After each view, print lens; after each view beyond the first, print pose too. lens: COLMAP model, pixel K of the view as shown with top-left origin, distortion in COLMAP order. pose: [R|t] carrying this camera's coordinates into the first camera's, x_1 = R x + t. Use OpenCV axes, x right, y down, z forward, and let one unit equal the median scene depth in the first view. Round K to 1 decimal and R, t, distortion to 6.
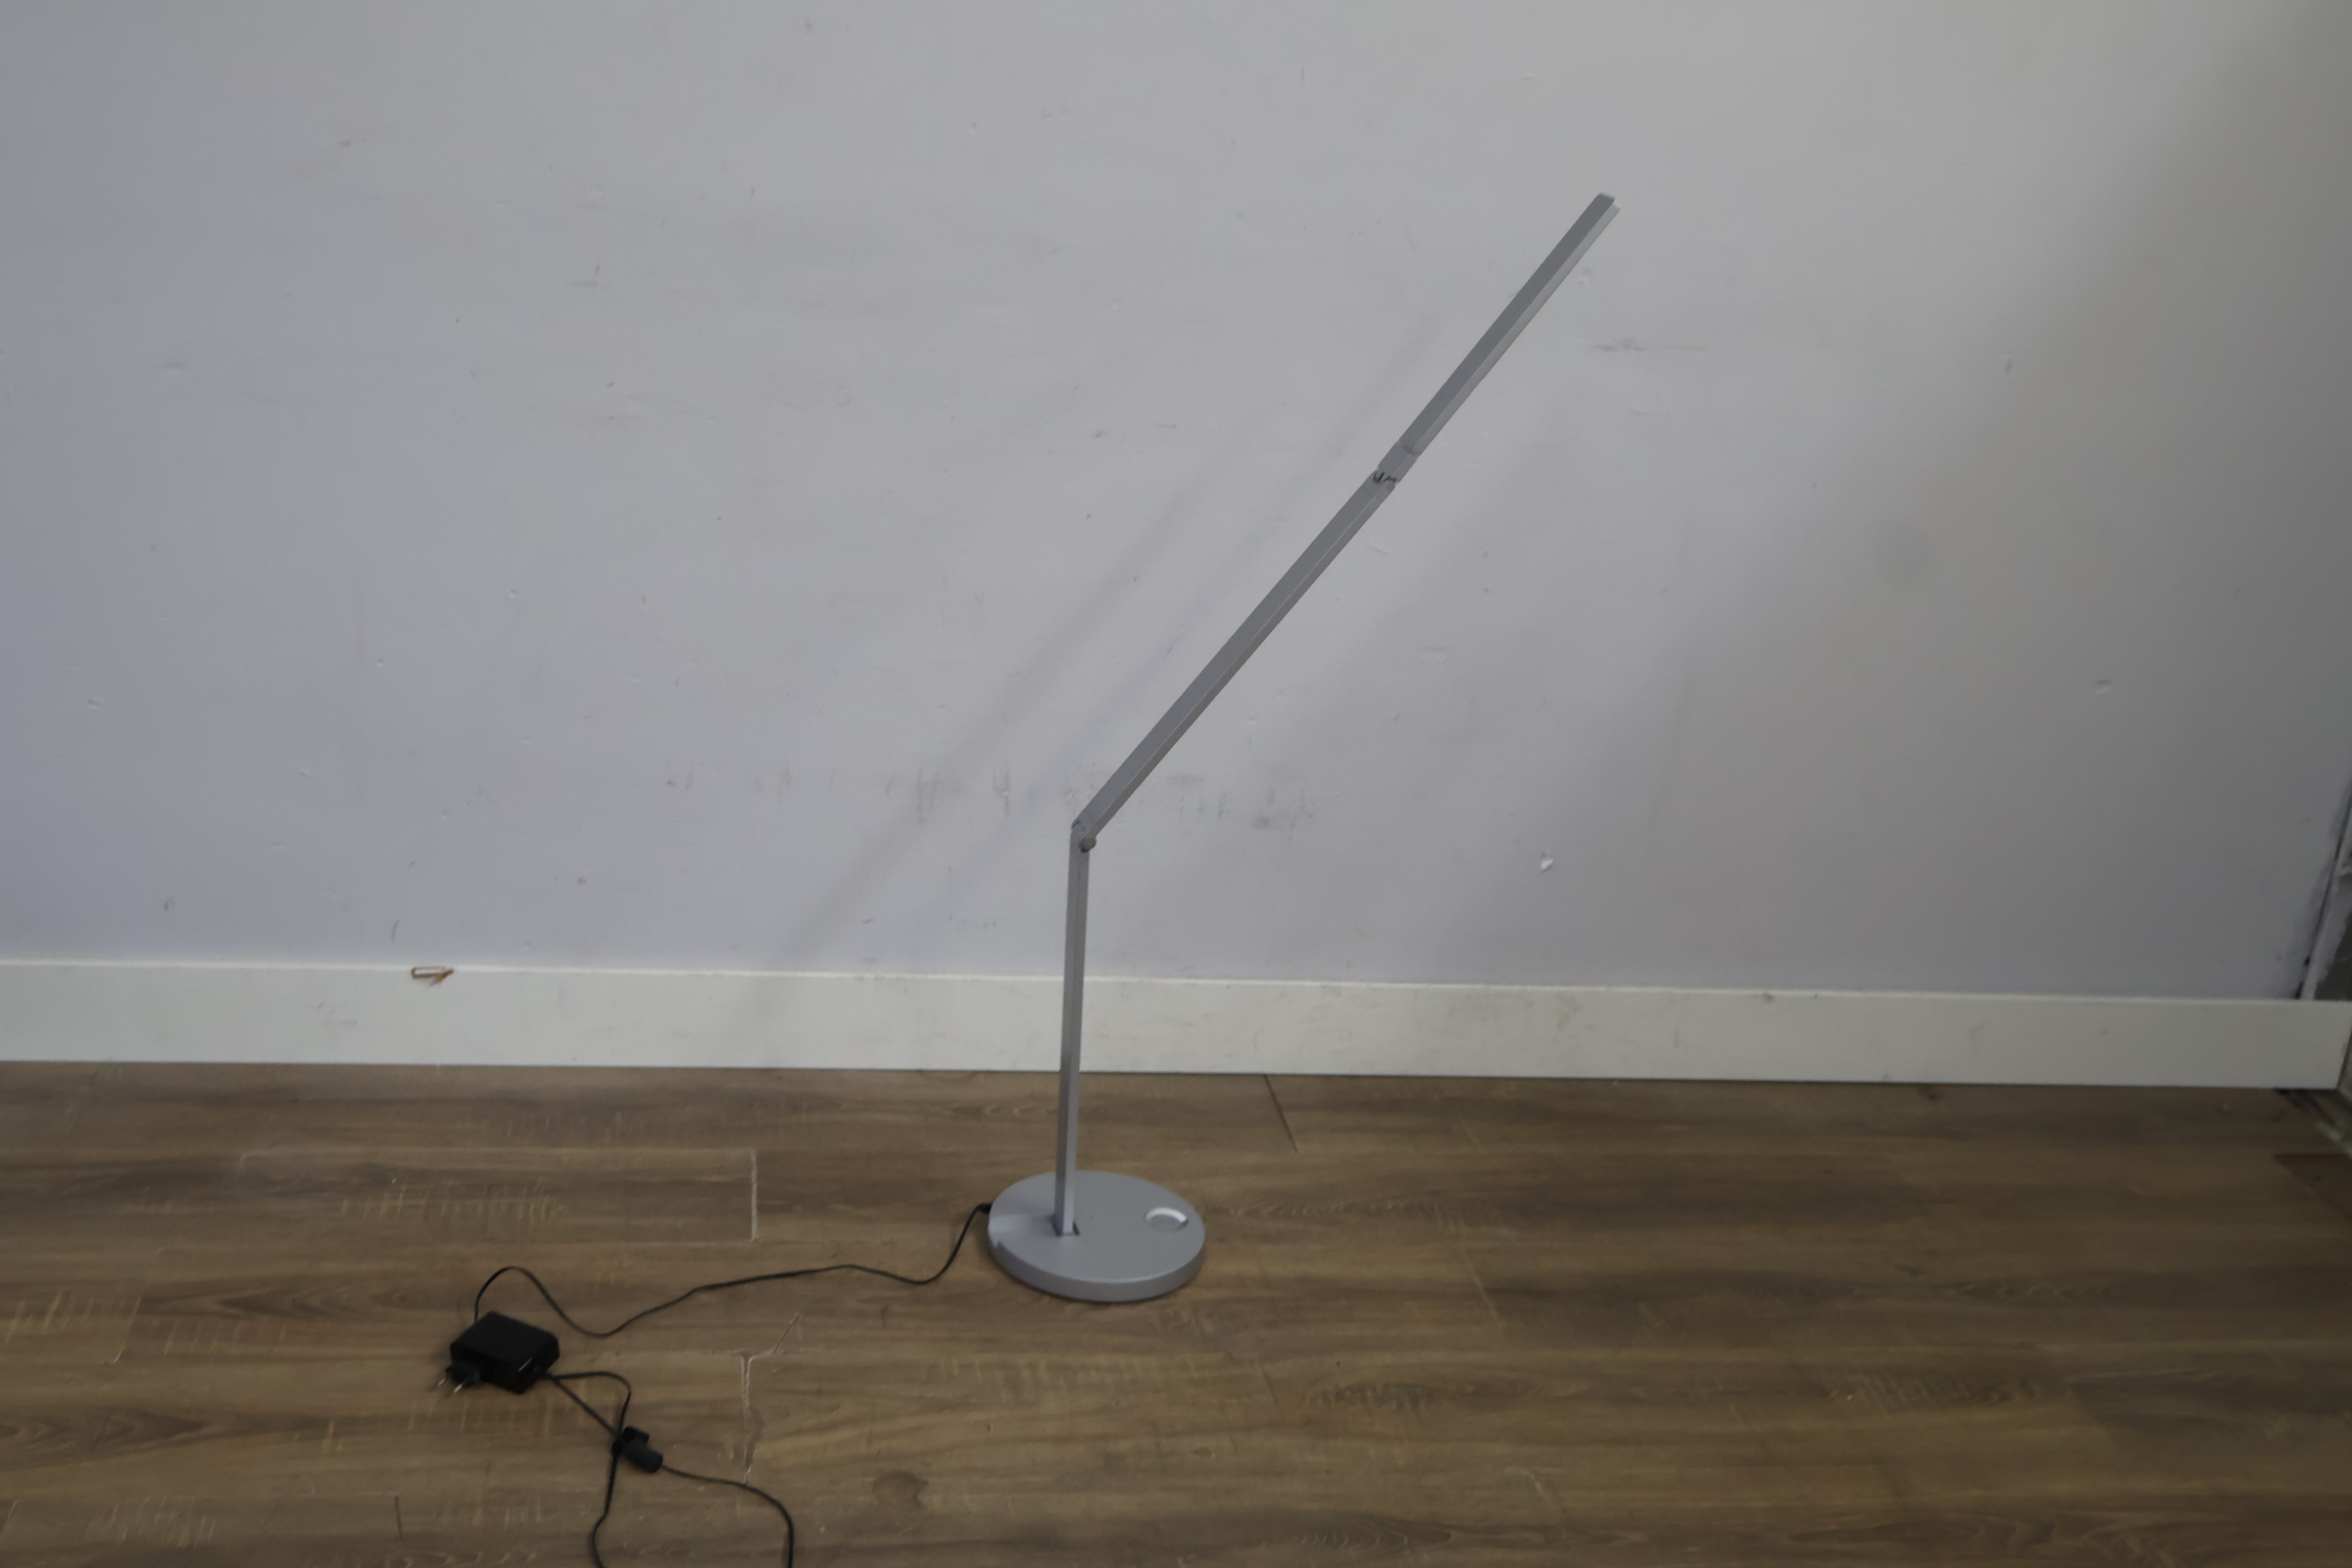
lens RADIAL K [[2636.6, 0, 1175.3], [0, 2636.6, 783.5], [0, 0, 1]] dist [0.014146, 0.000000]
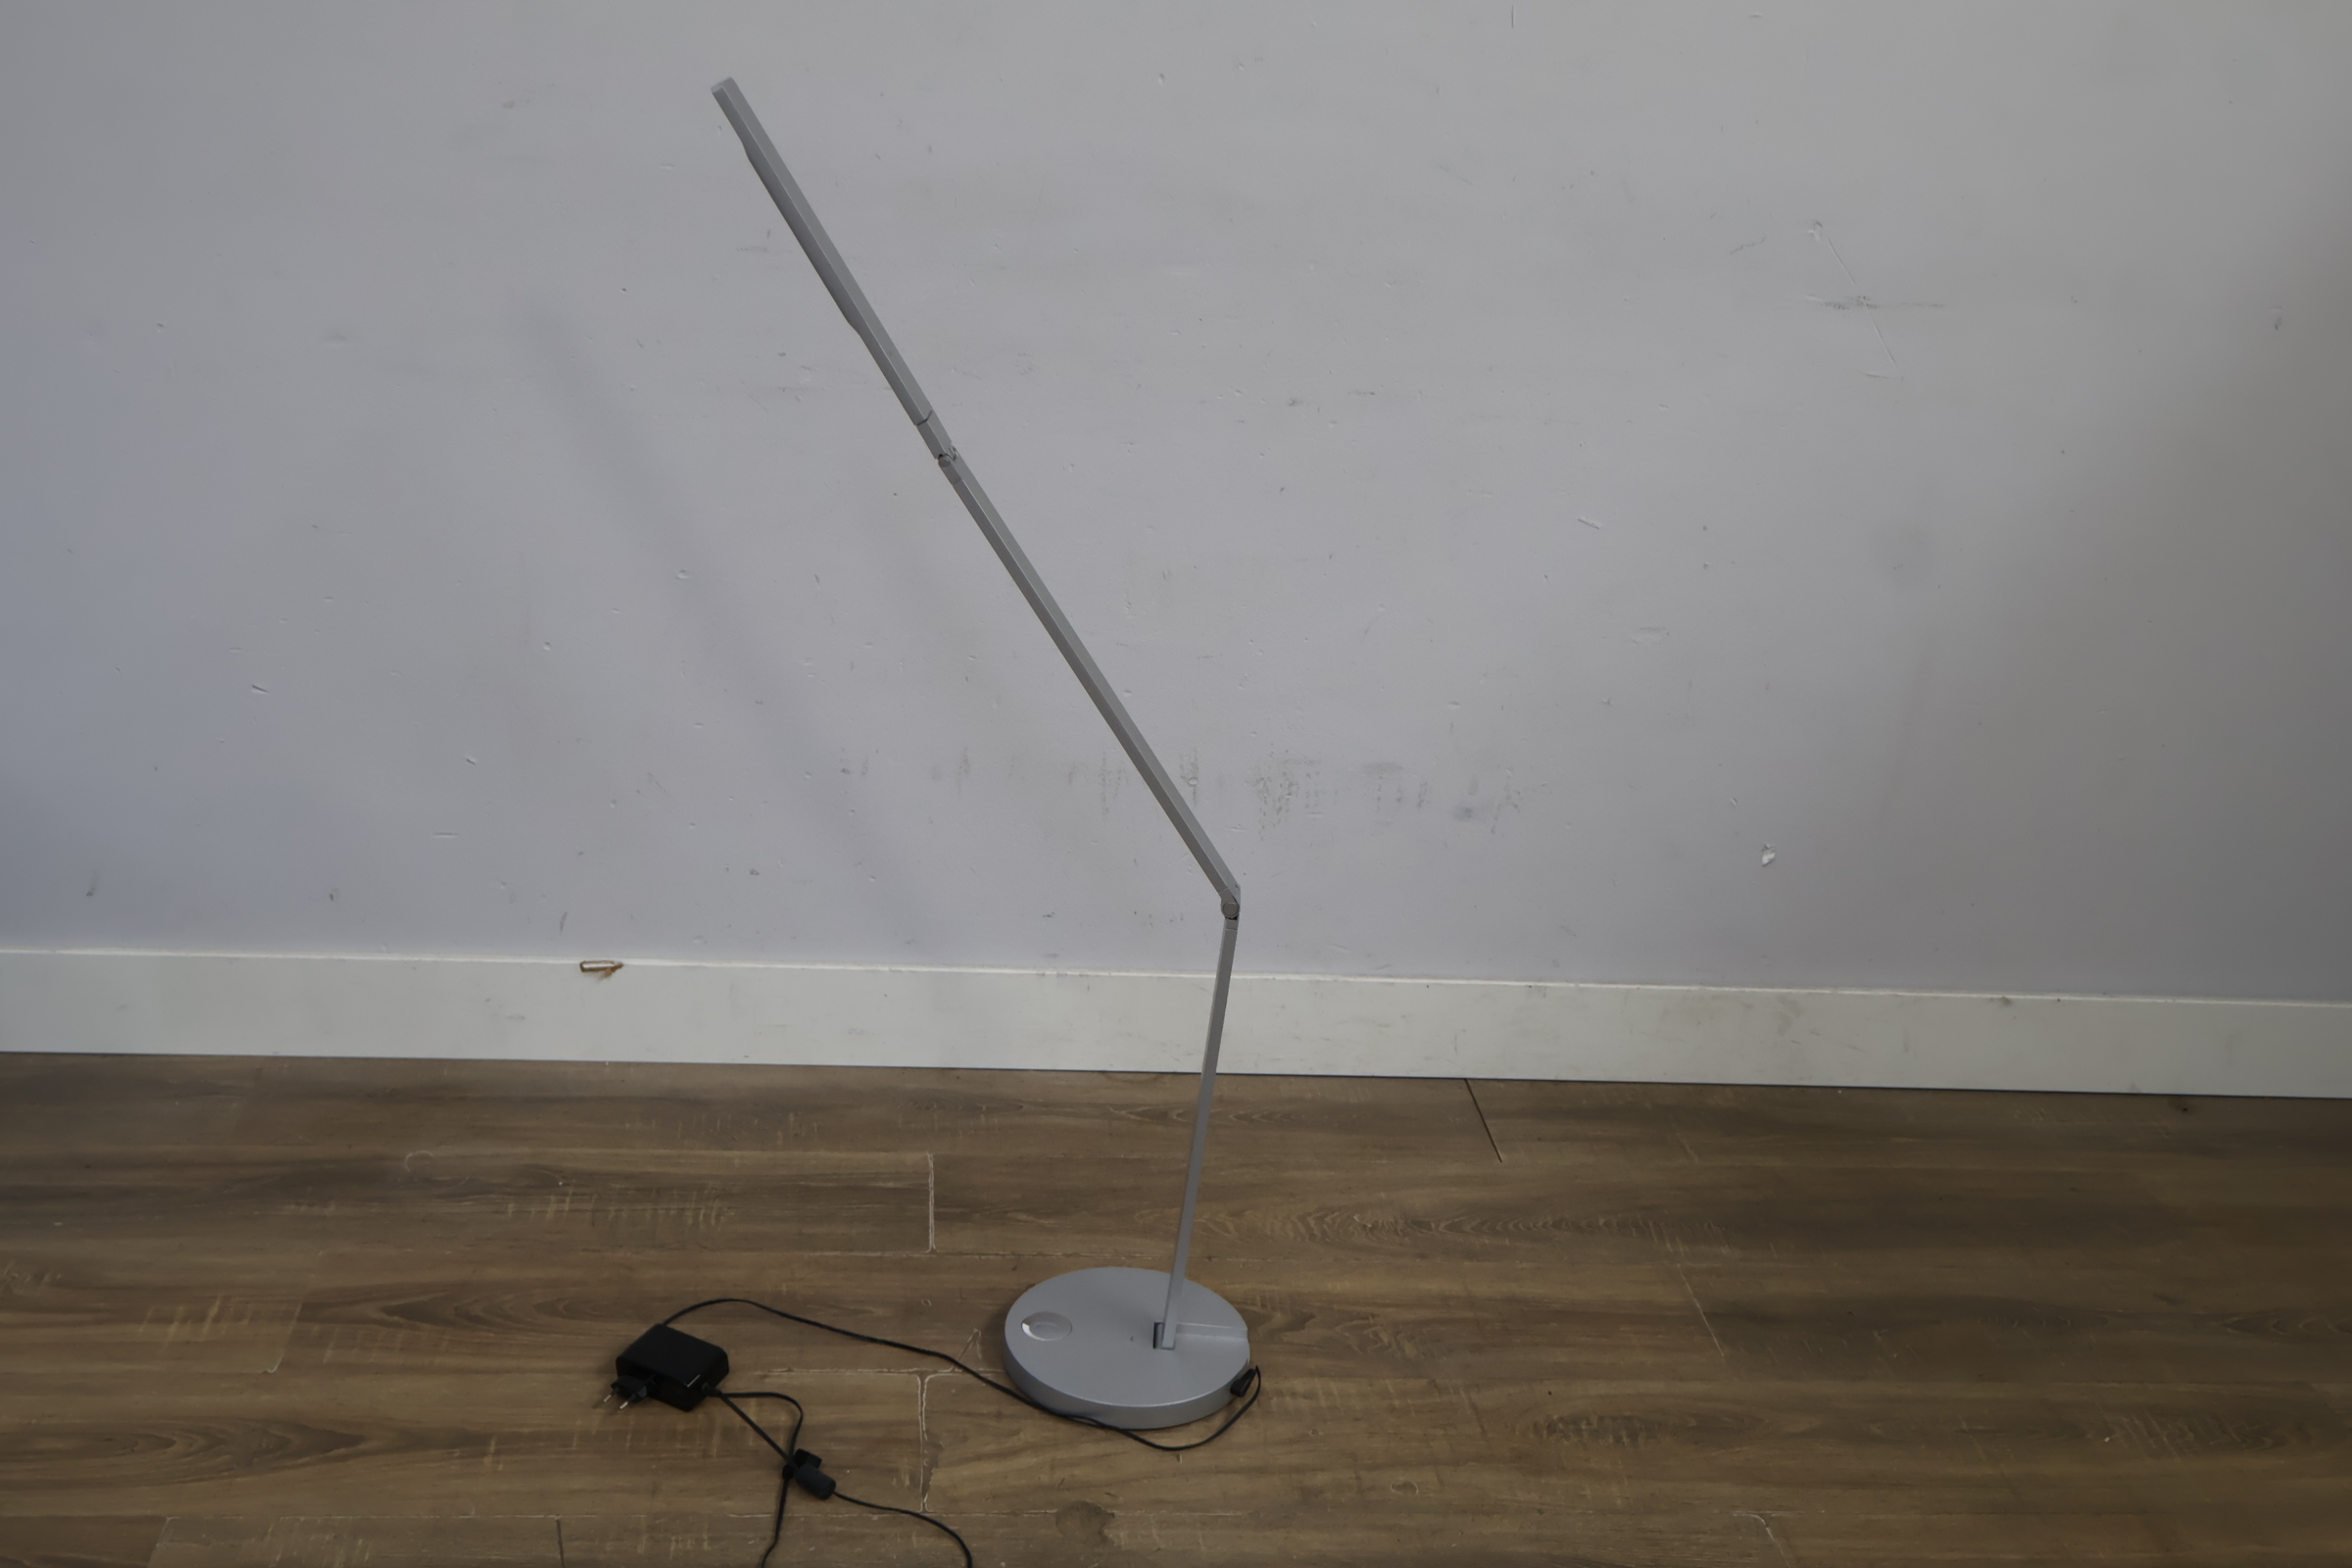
lens RADIAL K [[2636.6, 0, 1173.5], [0, 2636.6, 787.0], [0, 0, 1]] dist [0.014146, 0.000000]
pose [[0.997750, 0.002129, -0.067016, -0.008867], [-0.001648, 0.999972, 0.007233, -0.001508], [0.067030, -0.007107, 0.997726, 0.056834]]
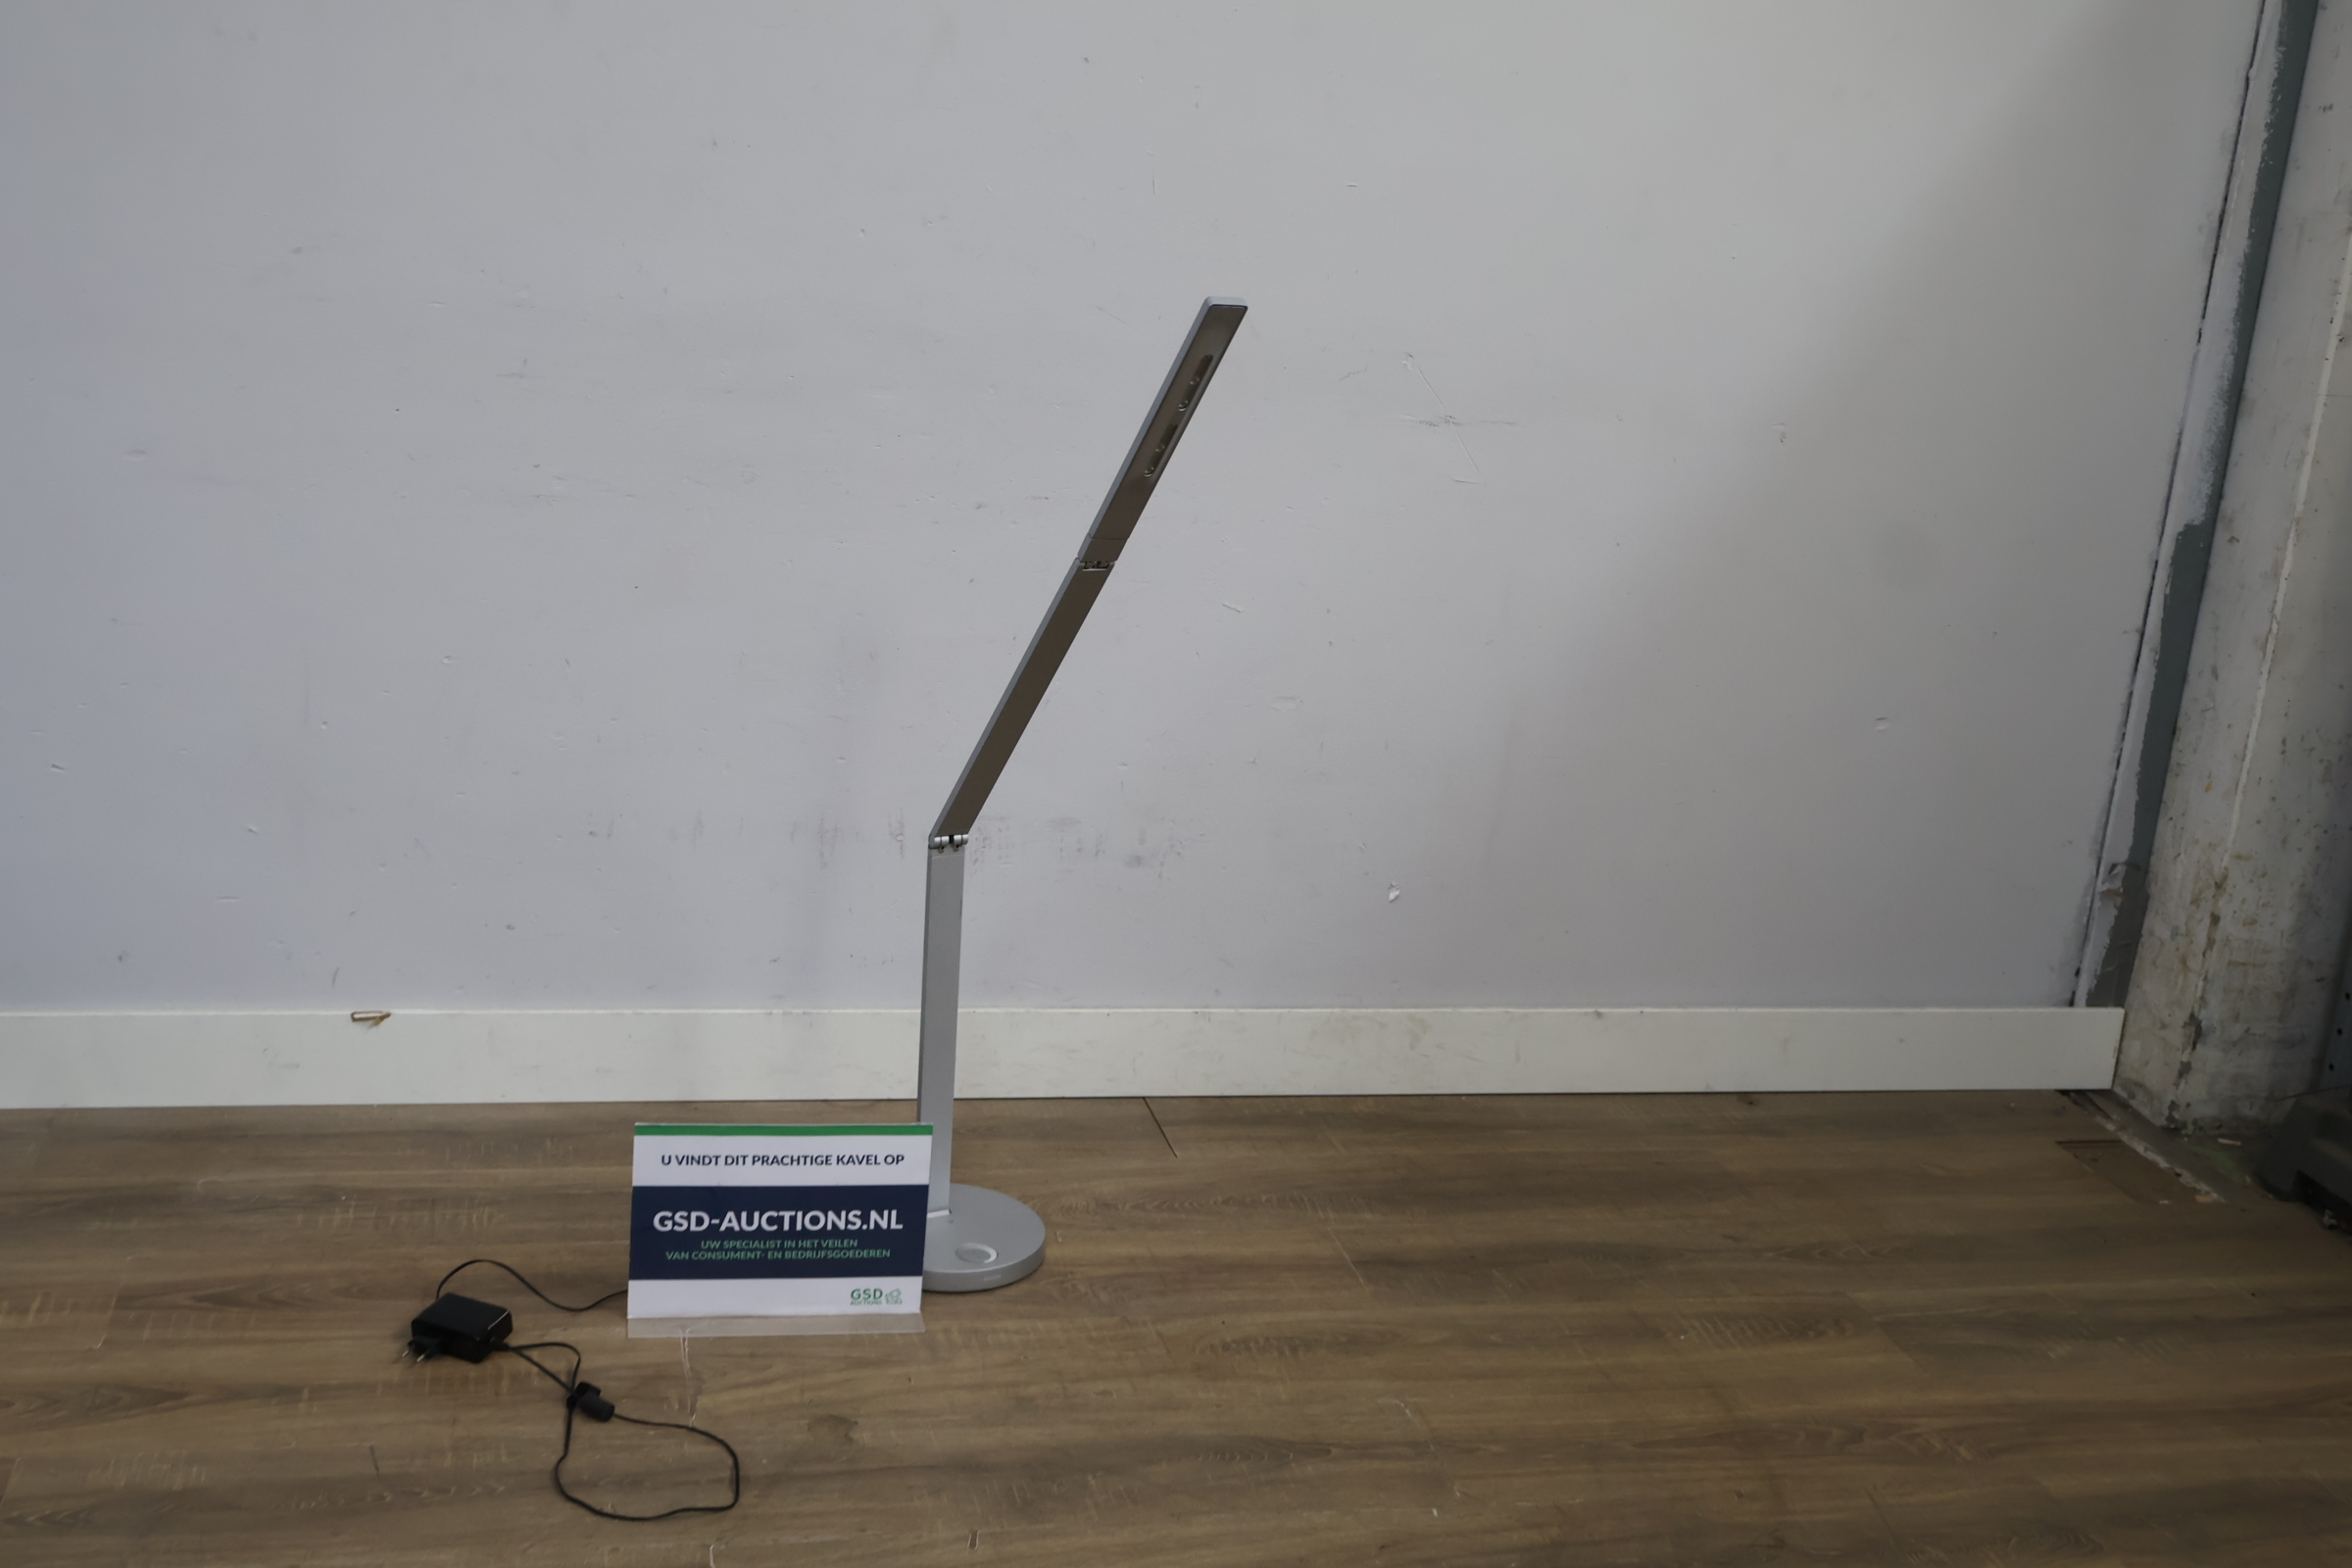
lens RADIAL K [[2636.6, 0, 1170.6], [0, 2636.6, 778.6], [0, 0, 1]] dist [0.014146, 0.000000]
pose [[0.997865, -0.026413, 0.059728, -0.019507], [0.031046, 0.996468, -0.078029, 0.076952], [-0.057456, 0.079717, 0.995160, -0.109757]]
